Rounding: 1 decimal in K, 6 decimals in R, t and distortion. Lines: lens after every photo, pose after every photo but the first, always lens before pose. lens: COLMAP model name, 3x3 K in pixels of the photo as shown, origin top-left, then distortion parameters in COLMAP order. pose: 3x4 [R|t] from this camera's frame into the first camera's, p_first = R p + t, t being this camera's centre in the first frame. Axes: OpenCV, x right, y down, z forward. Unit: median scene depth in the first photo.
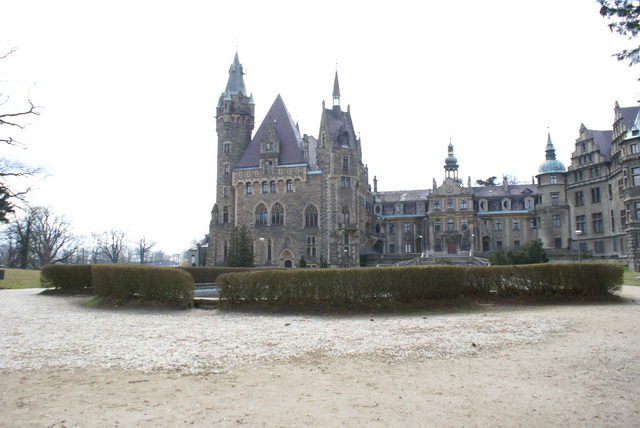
lens RADIAL K [[507.6, 0, 316.4], [0, 507.6, 211.4], [0, 0, 1]] dist [-0.151632, 0.128431]
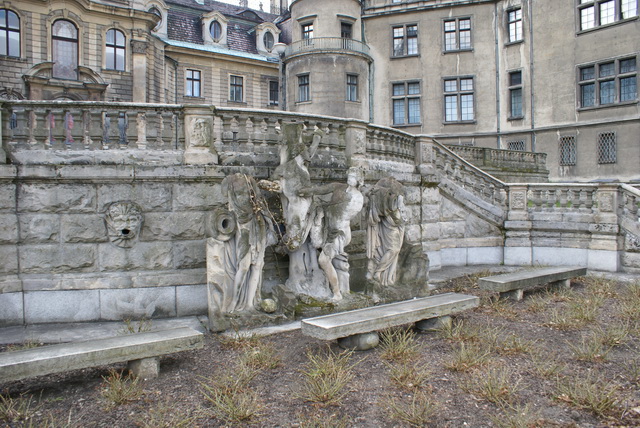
lens RADIAL K [[507.6, 0, 317.3], [0, 507.6, 213.0], [0, 0, 1]] dist [-0.151632, 0.128431]
pose [[0.580700, -0.022556, 0.813805, 0.140910], [-0.088800, 0.991897, 0.090856, 0.084465], [-0.809260, -0.125026, 0.573991, 0.774632]]
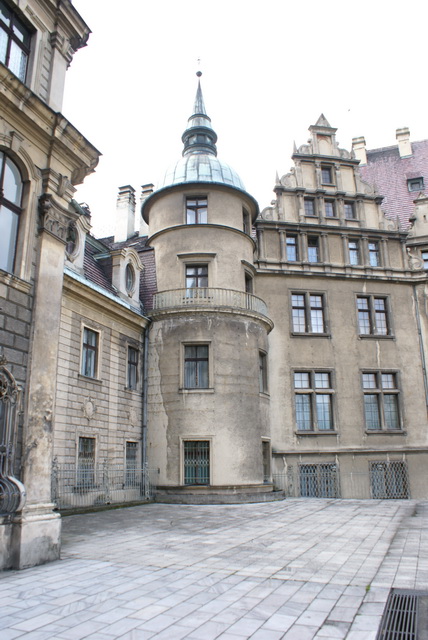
lens RADIAL K [[507.6, 0, 211.5], [0, 507.6, 323.5], [0, 0, 1]] dist [-0.151632, 0.128431]
pose [[0.068056, 0.277655, 0.958267, 0.228634], [-0.108202, 0.956883, -0.269569, 0.067760], [-0.991797, -0.085341, 0.095164, 0.998079]]
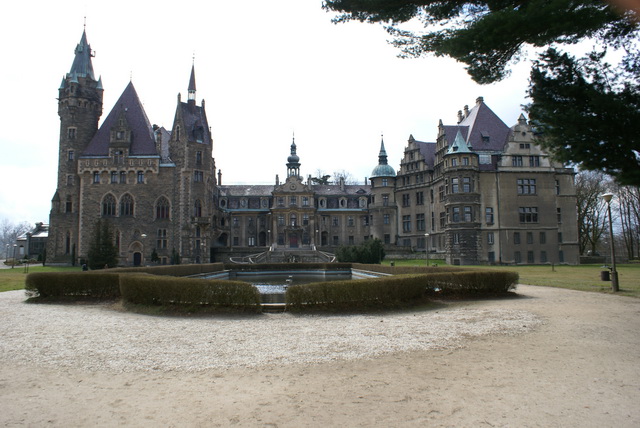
lens RADIAL K [[507.6, 0, 318.7], [0, 507.6, 215.6], [0, 0, 1]] dist [-0.151632, 0.128431]
pose [[0.935249, 0.025861, 0.353044, -0.066842], [-0.036421, 0.999065, 0.023299, -0.010574], [-0.352111, -0.034649, 0.935317, -0.029204]]
